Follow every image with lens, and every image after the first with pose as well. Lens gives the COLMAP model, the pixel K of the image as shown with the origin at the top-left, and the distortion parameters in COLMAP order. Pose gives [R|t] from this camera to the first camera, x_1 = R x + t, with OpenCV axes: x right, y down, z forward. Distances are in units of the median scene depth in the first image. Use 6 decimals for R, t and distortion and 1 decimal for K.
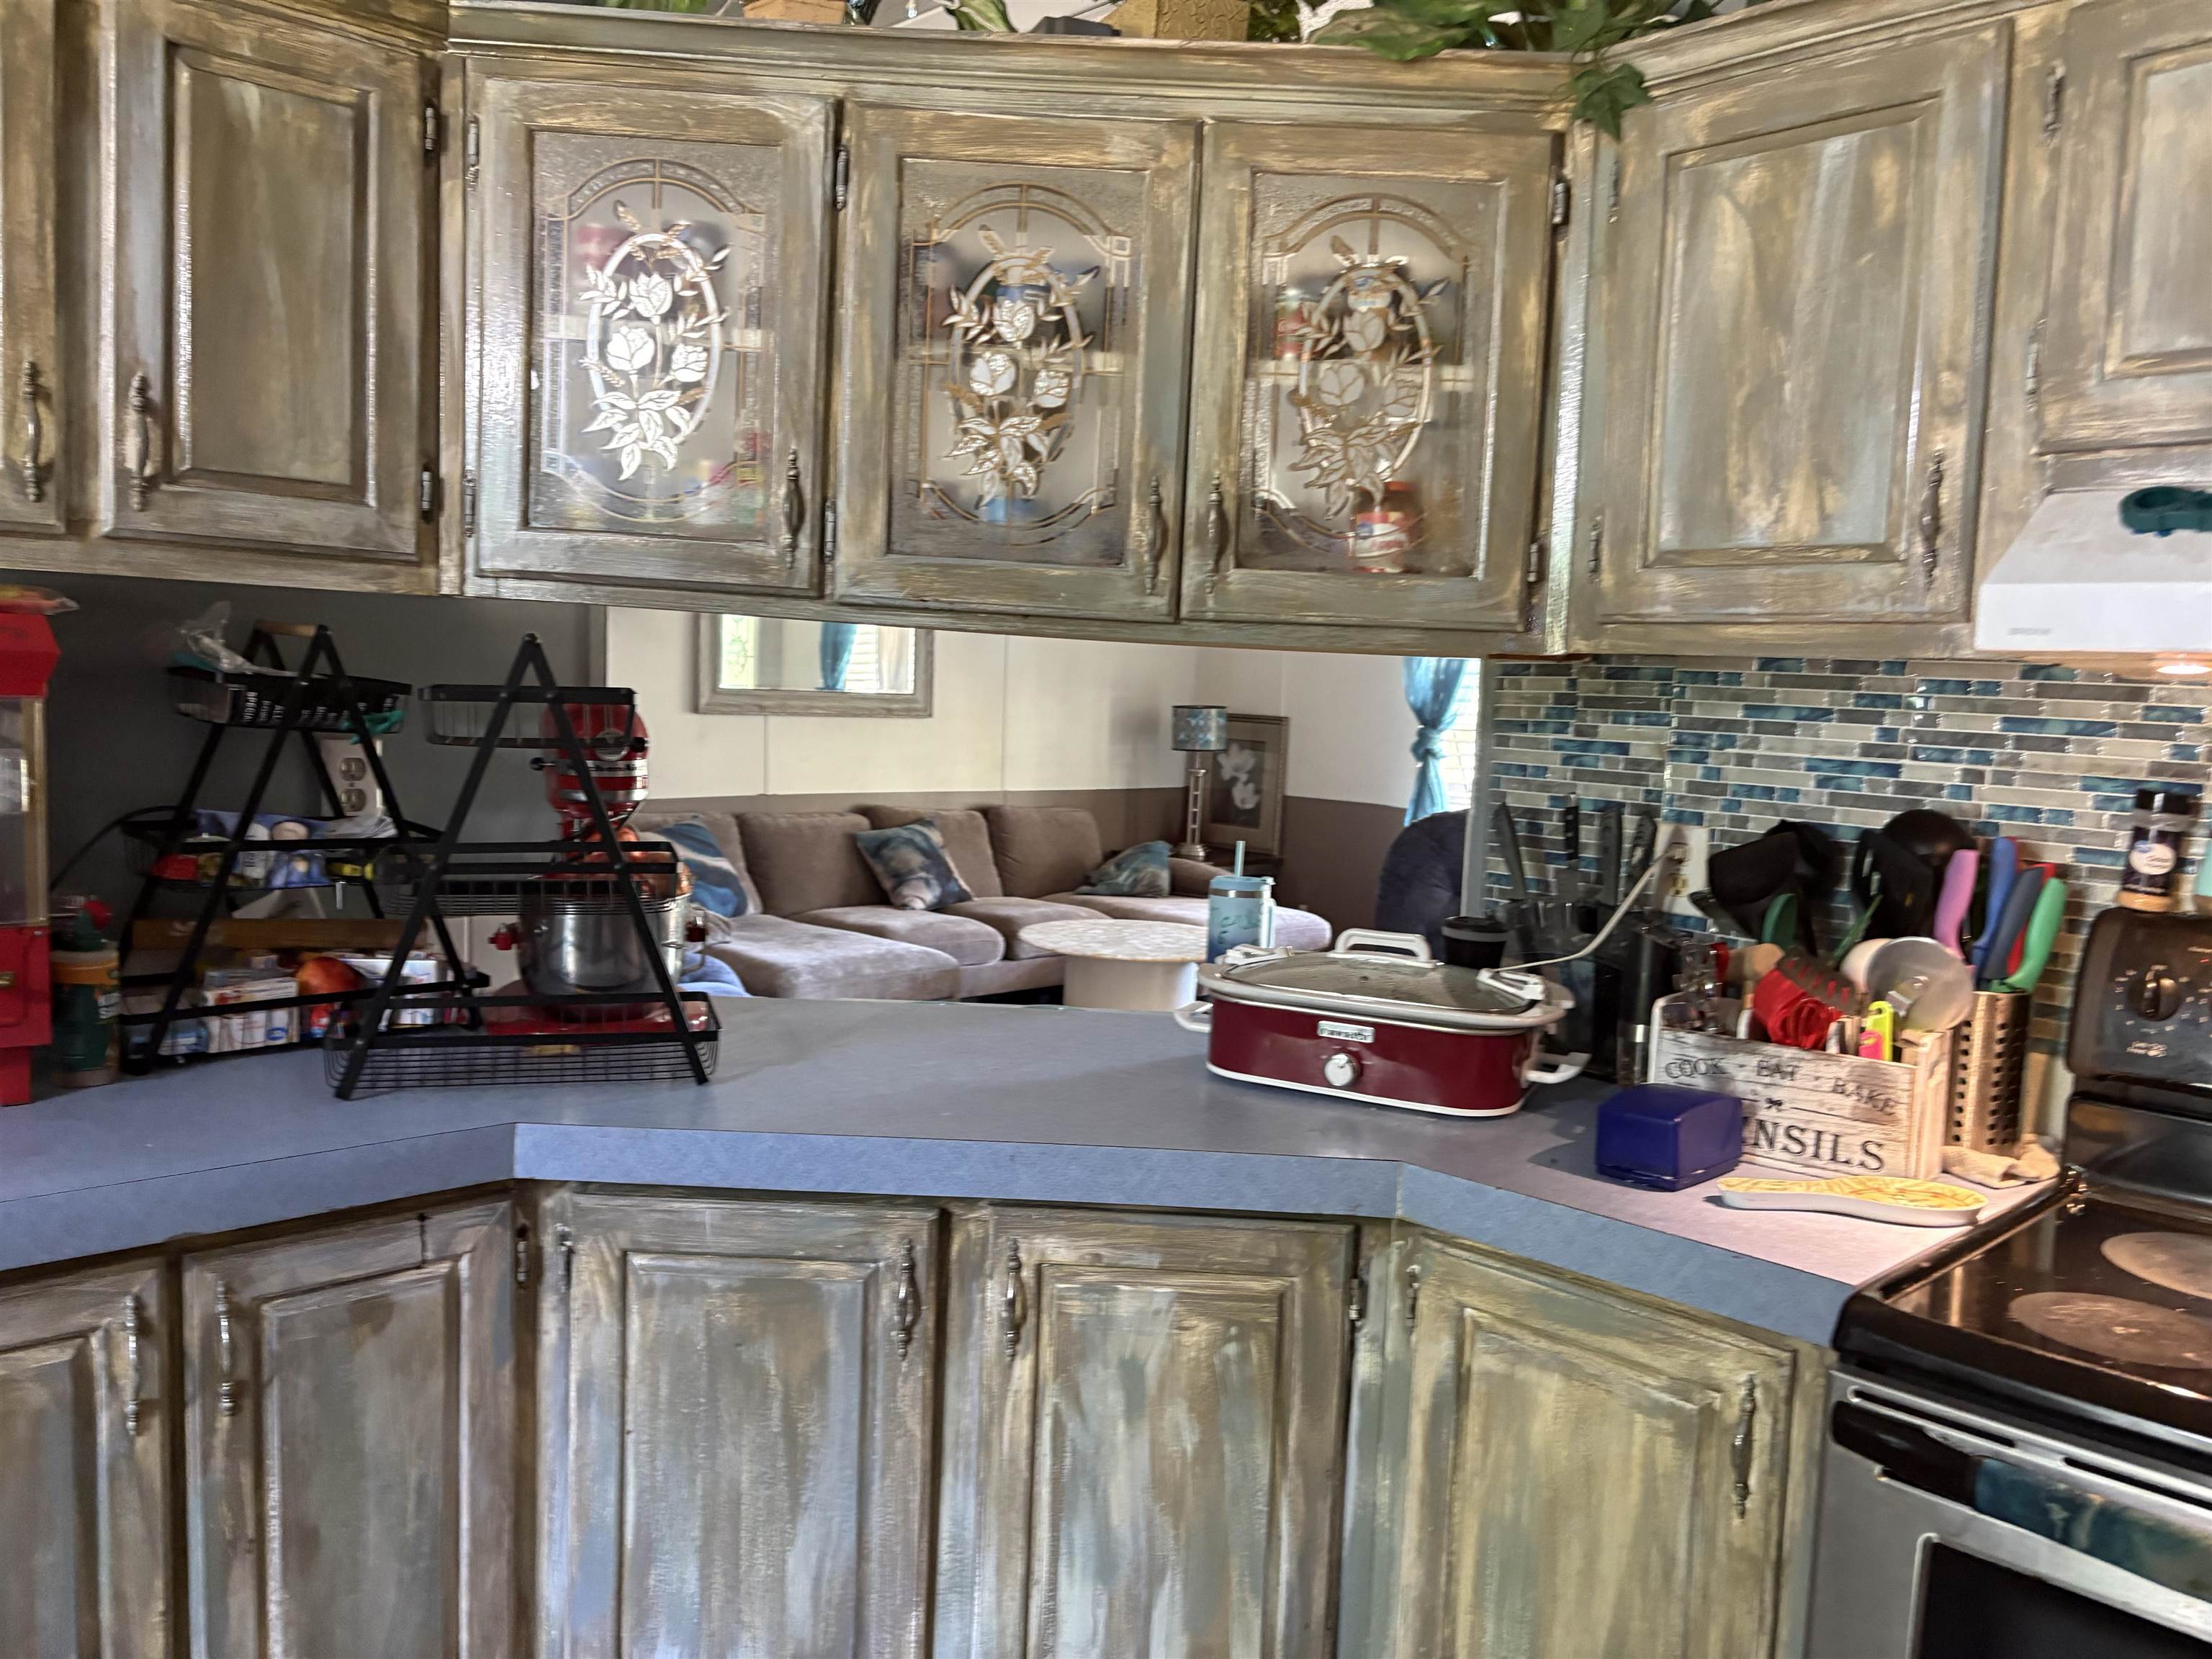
lens RADIAL K [[1654.2, 0, 1119.4], [0, 1654.2, 824.1], [0, 0, 1]] dist [0.024200, -0.018784]
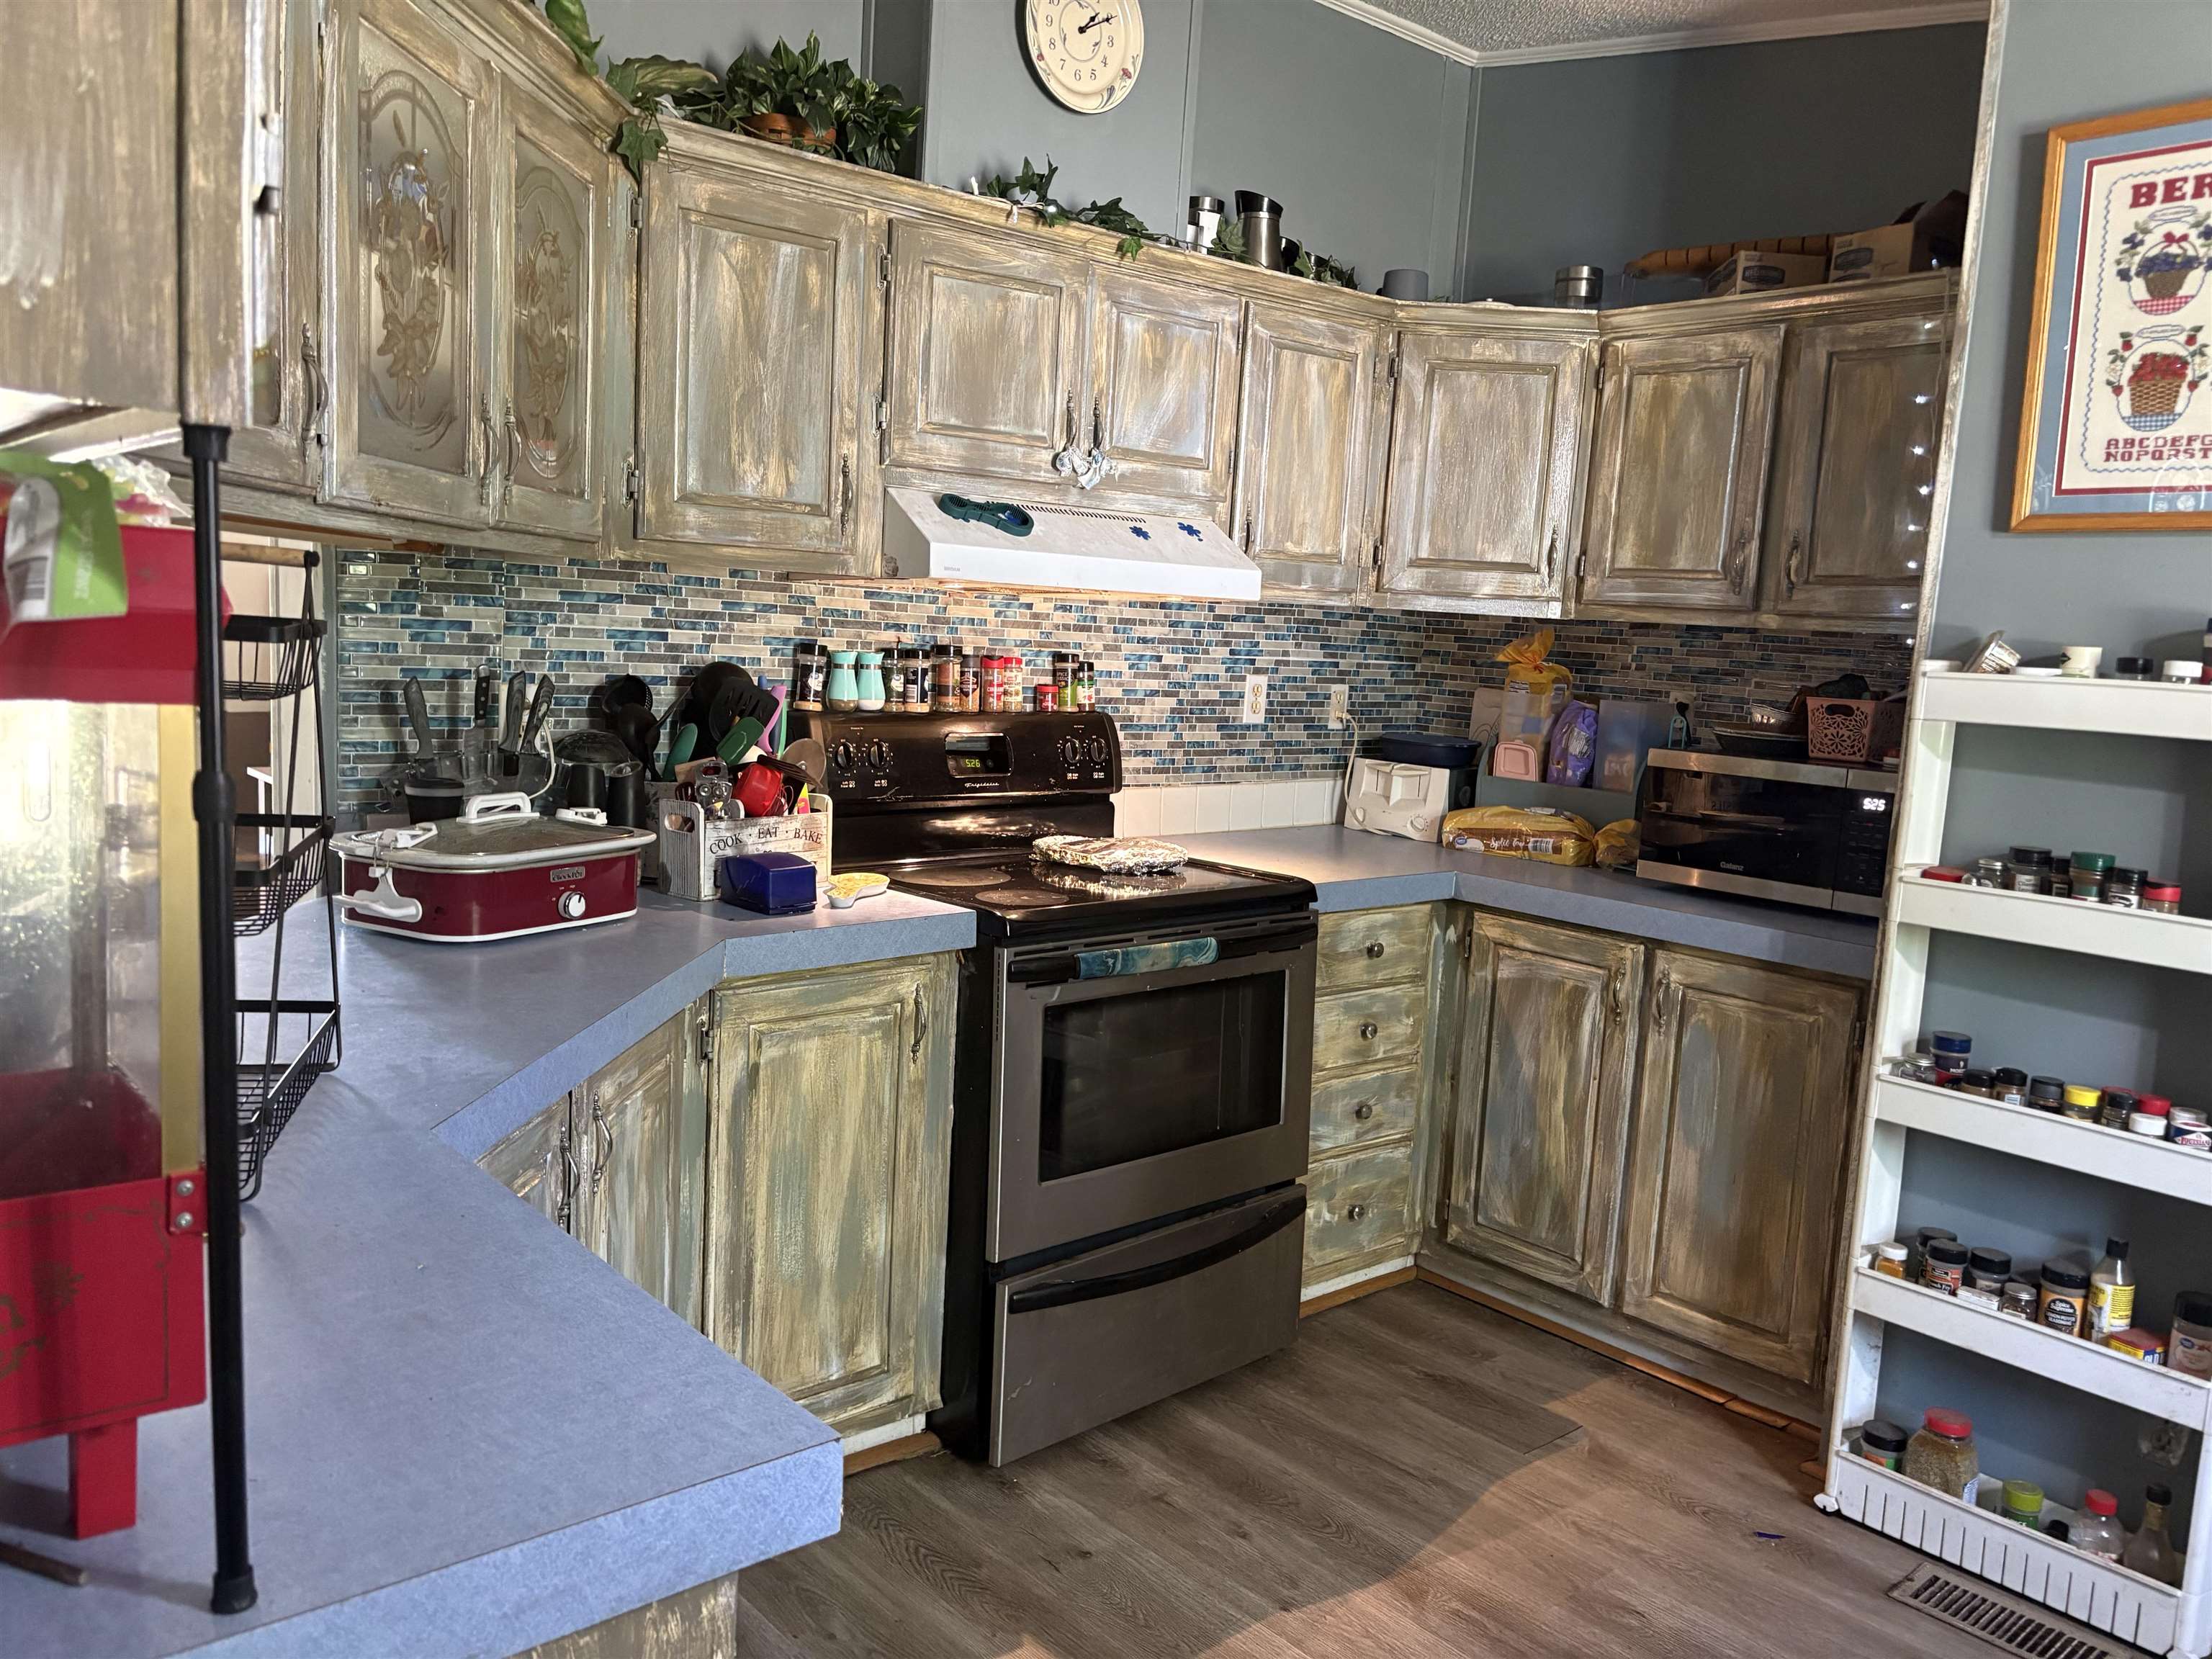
lens RADIAL K [[1654.2, 0, 1117.4], [0, 1654.2, 829.9], [0, 0, 1]] dist [0.024200, -0.018784]
pose [[0.044516, -0.163359, 0.985562, -1.114957], [0.037115, 0.986129, 0.161777, -0.094943], [-0.998319, 0.029377, 0.049962, 0.568902]]
